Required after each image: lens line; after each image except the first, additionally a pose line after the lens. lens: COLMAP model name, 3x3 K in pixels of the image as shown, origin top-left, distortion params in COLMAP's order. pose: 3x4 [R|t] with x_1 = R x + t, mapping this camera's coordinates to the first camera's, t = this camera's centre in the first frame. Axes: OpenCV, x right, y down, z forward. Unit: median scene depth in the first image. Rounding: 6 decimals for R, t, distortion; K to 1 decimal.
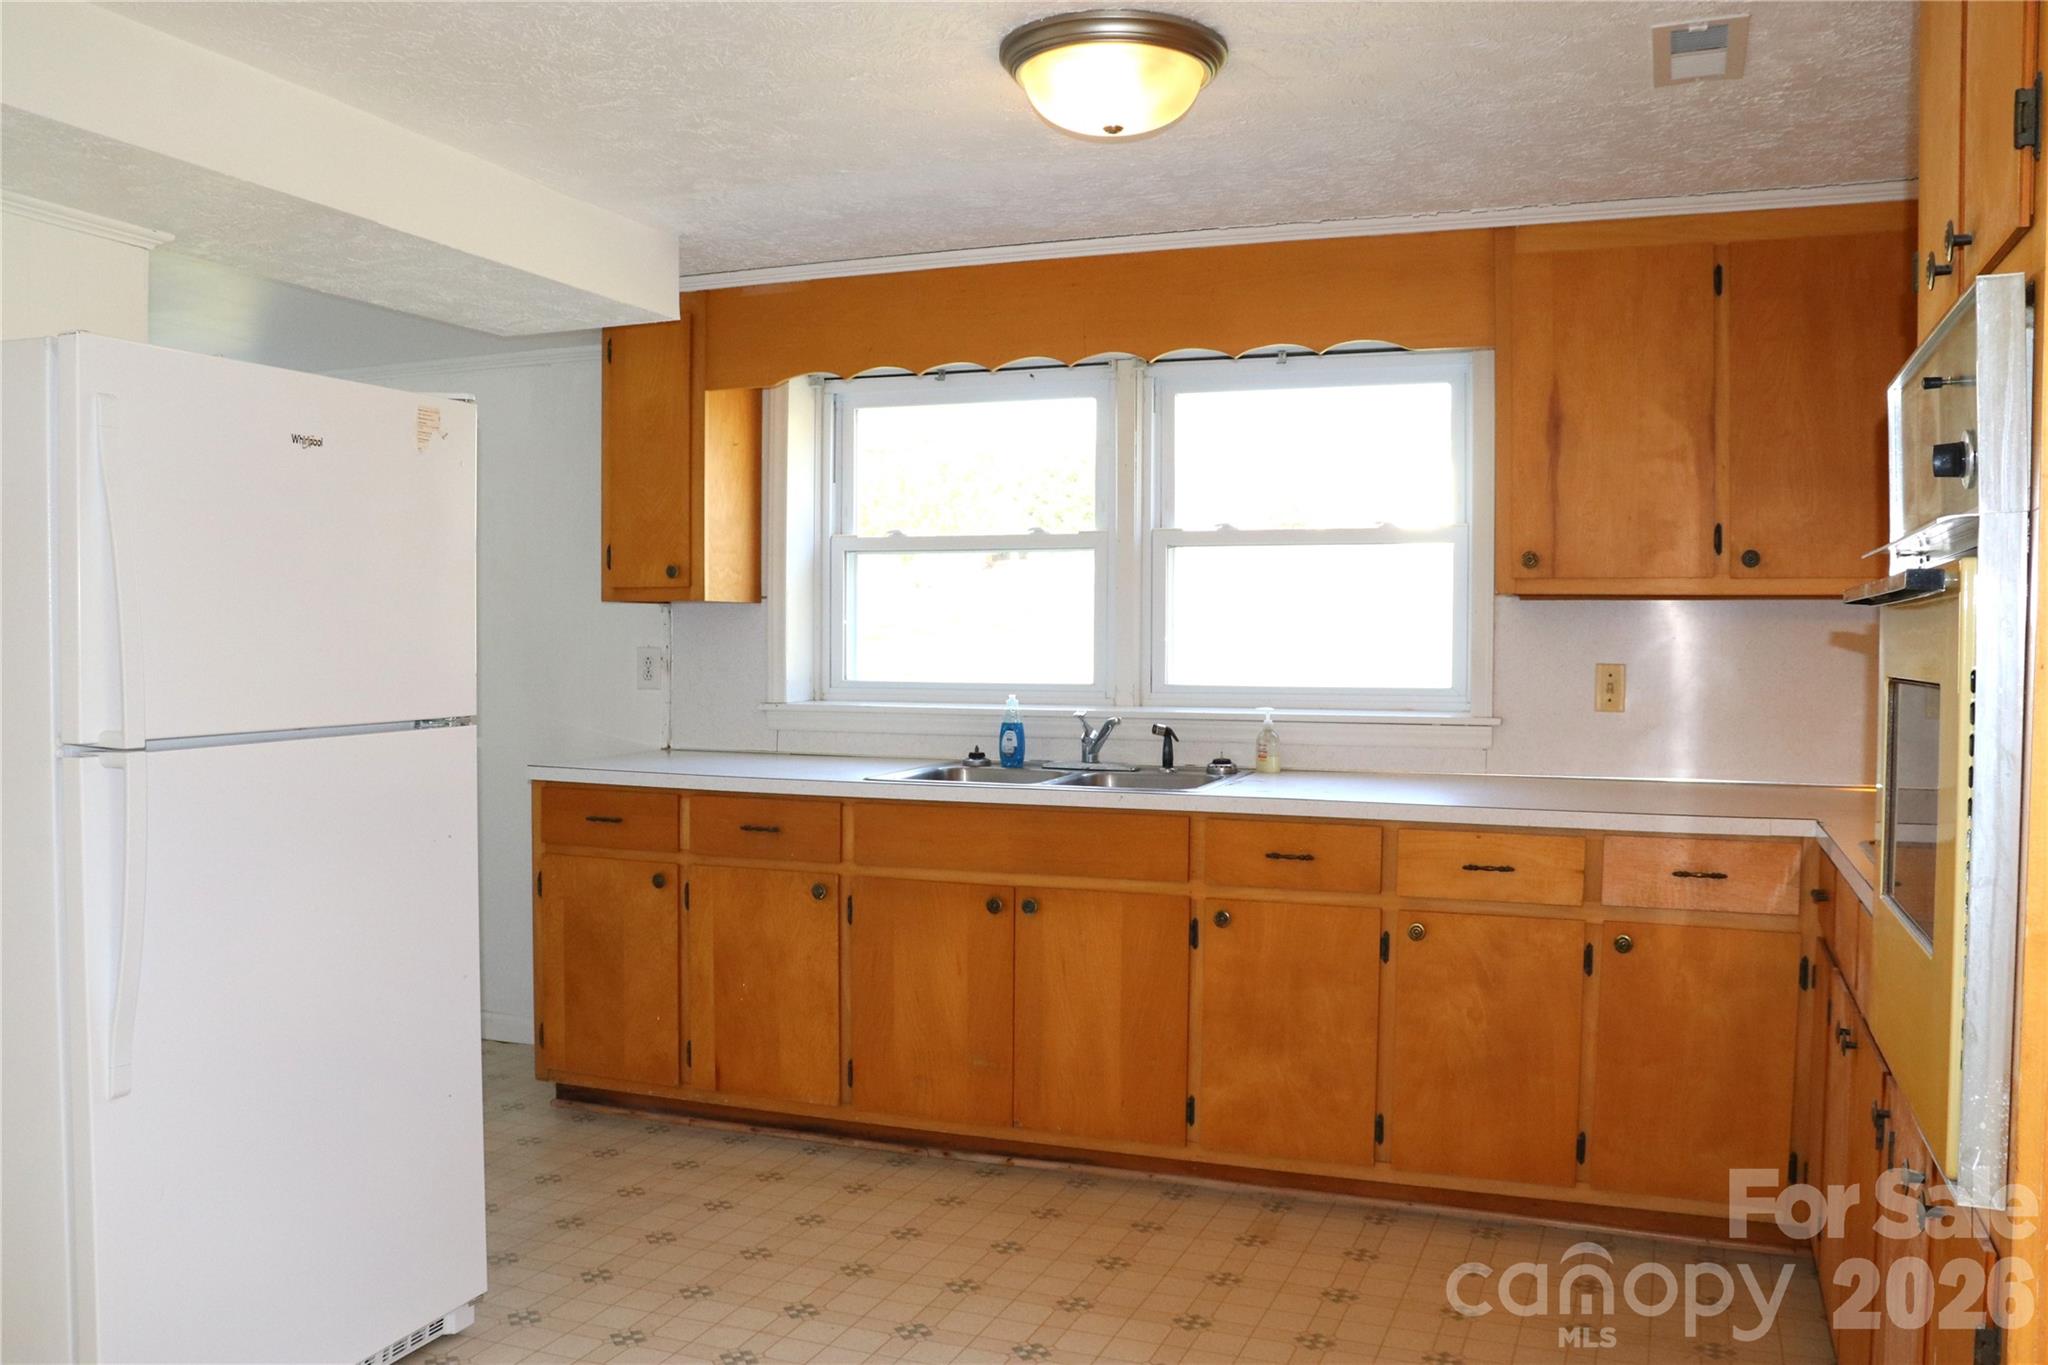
lens RADIAL K [[1739.3, 0, 1024.0], [0, 1739.3, 682.5], [0, 0, 1]] dist [-0.136459, 0.003505]
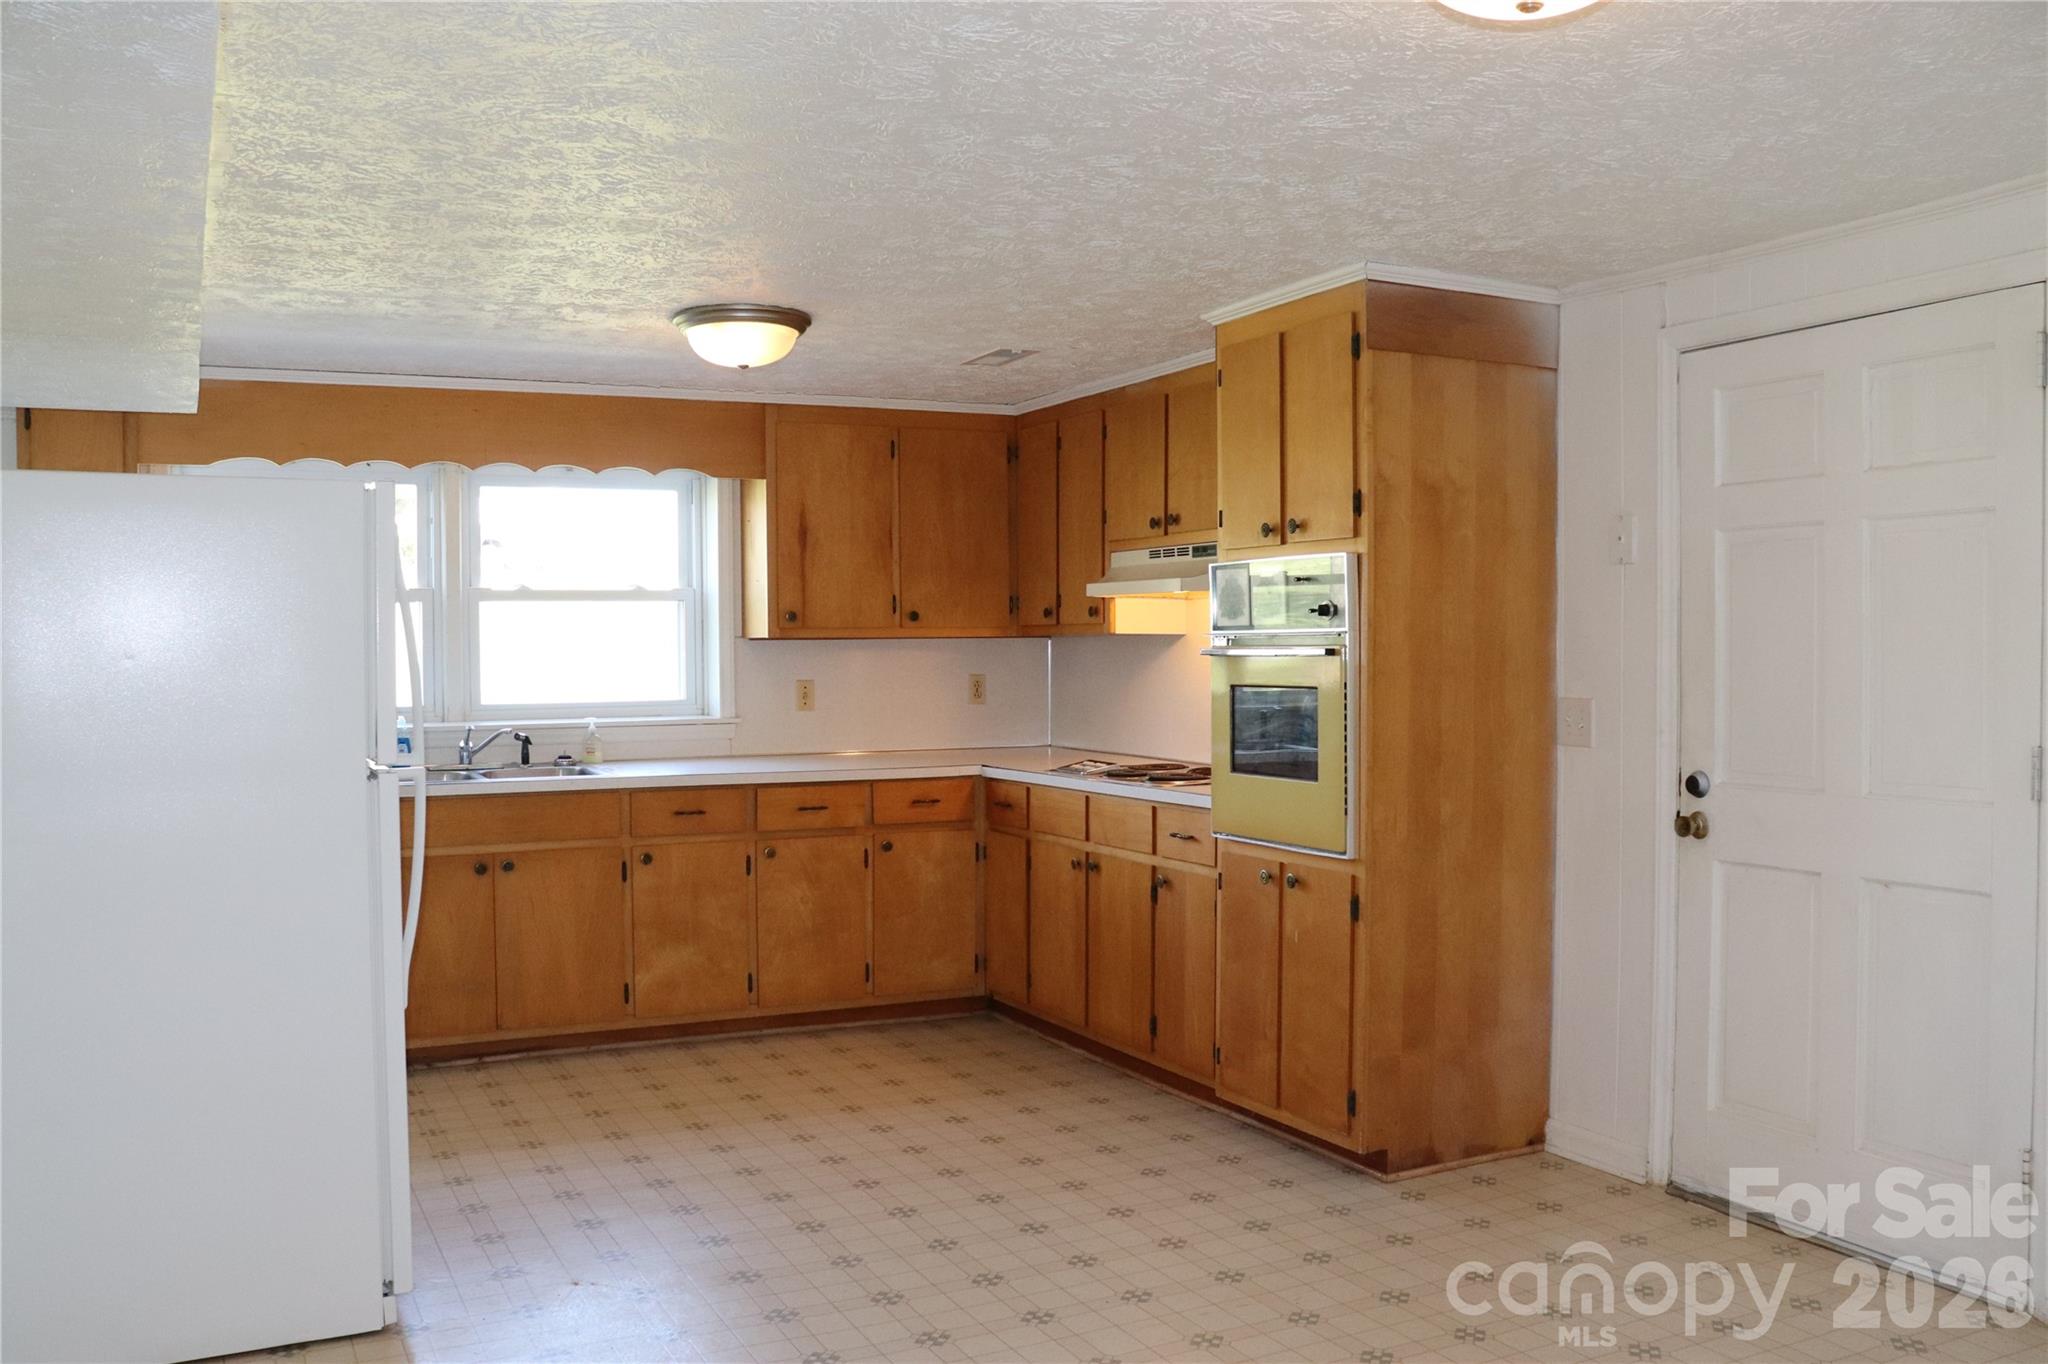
lens RADIAL K [[1696.6, 0, 1024.0], [0, 1696.6, 682.0], [0, 0, 1]] dist [-0.173461, 0.161466]
pose [[0.667613, -0.026234, 0.744046, -0.727726], [0.030803, 0.999497, 0.007602, -0.015936], [-0.743871, 0.017843, 0.668085, -0.203156]]
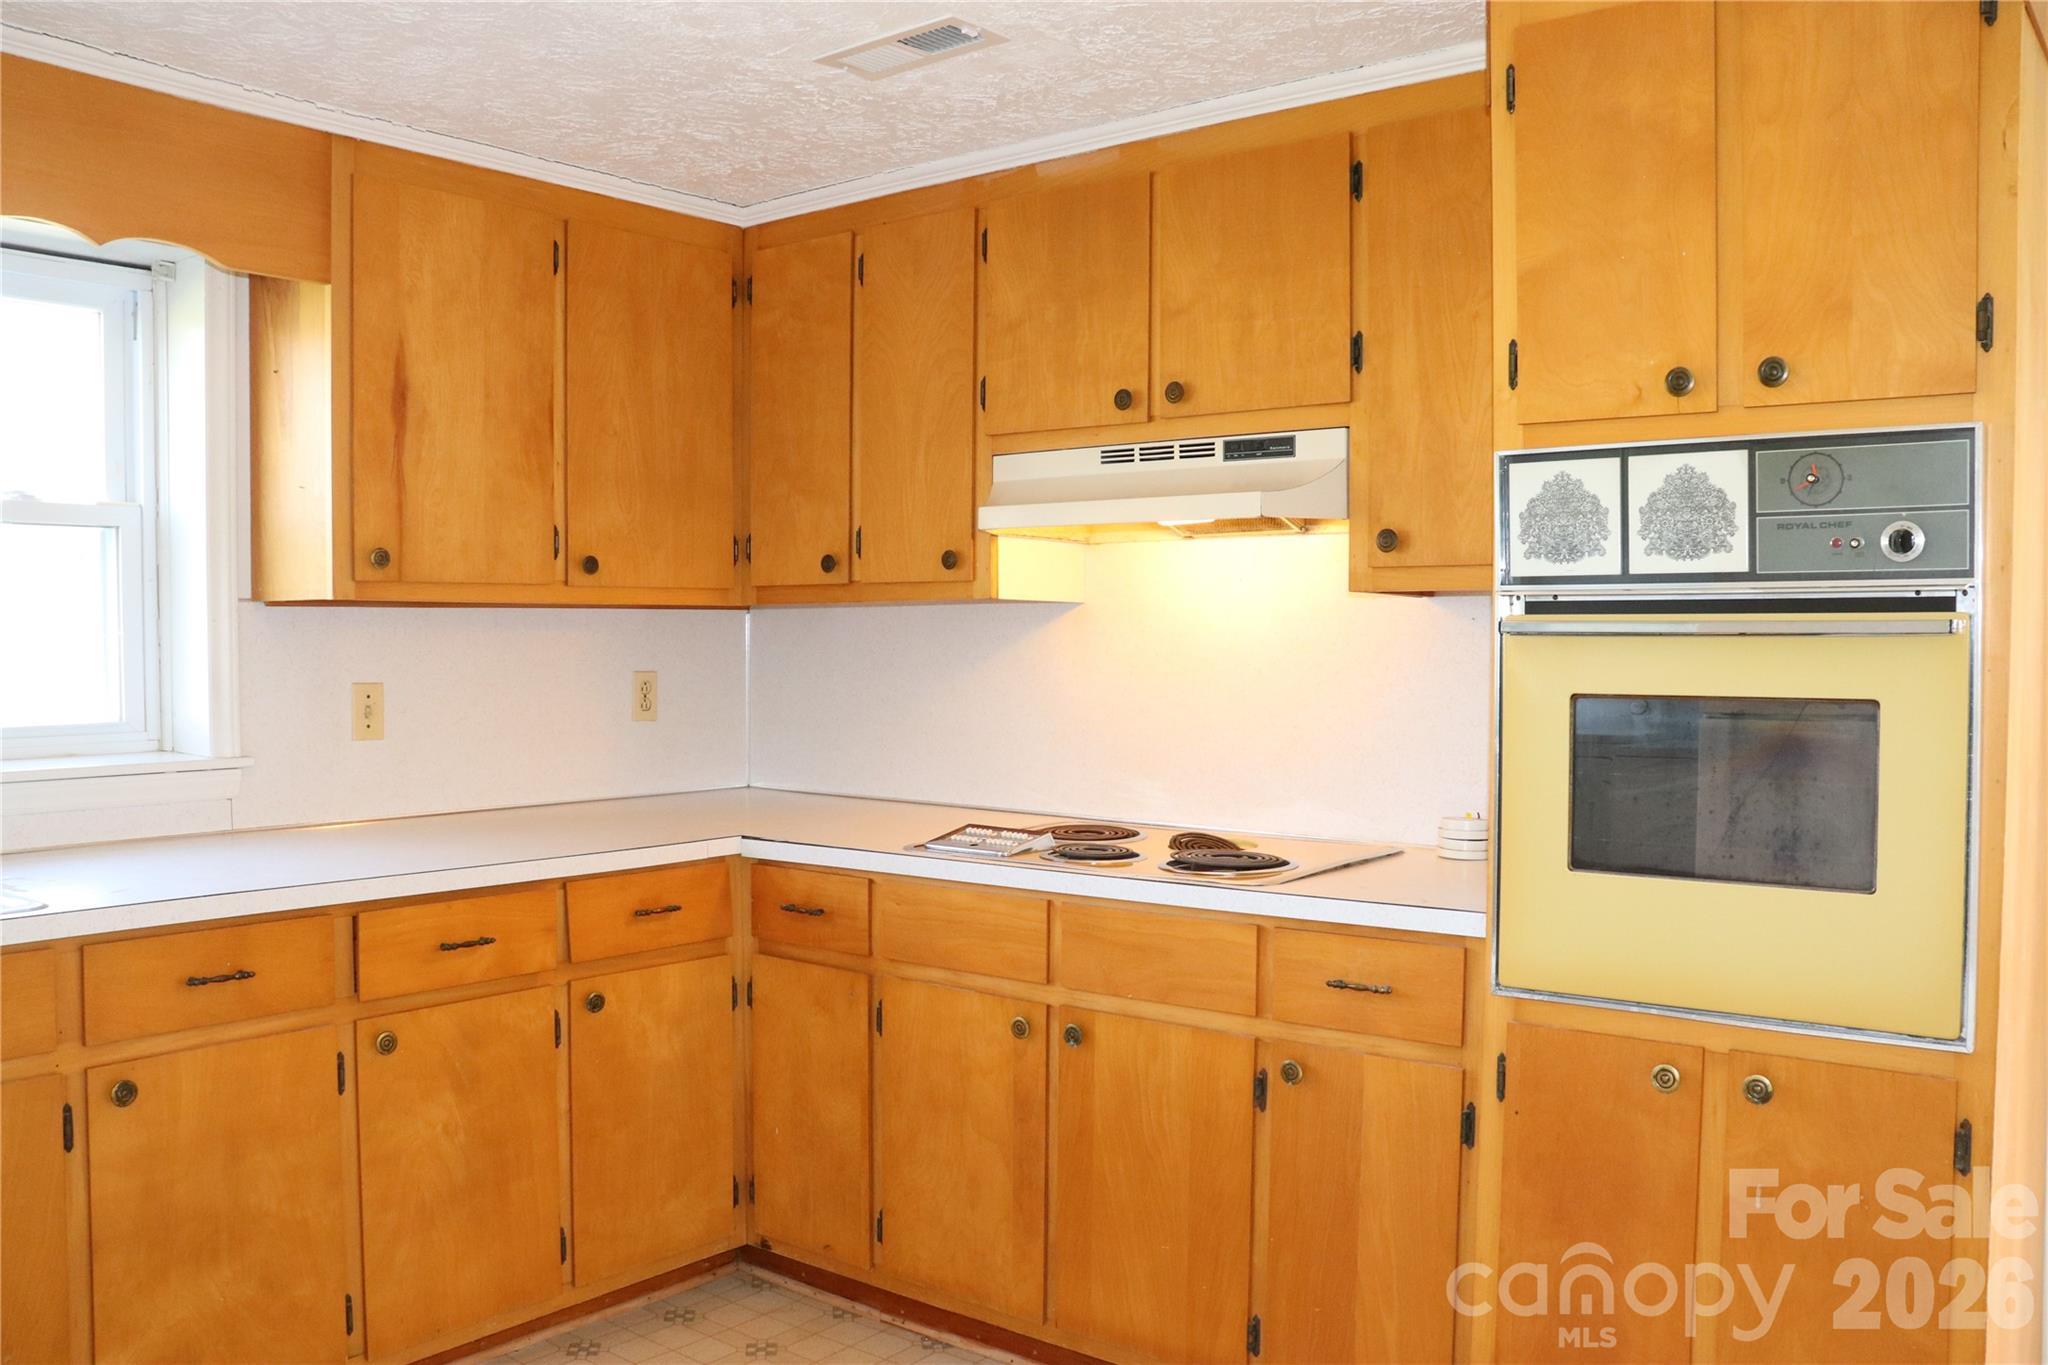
lens RADIAL K [[1696.6, 0, 1024.0], [0, 1696.6, 682.5], [0, 0, 1]] dist [-0.173461, 0.161466]
pose [[0.292374, -0.032476, 0.955752, -0.363672], [0.028258, 0.999280, 0.025310, -0.024226], [-0.955886, 0.019608, 0.293082, 0.485118]]
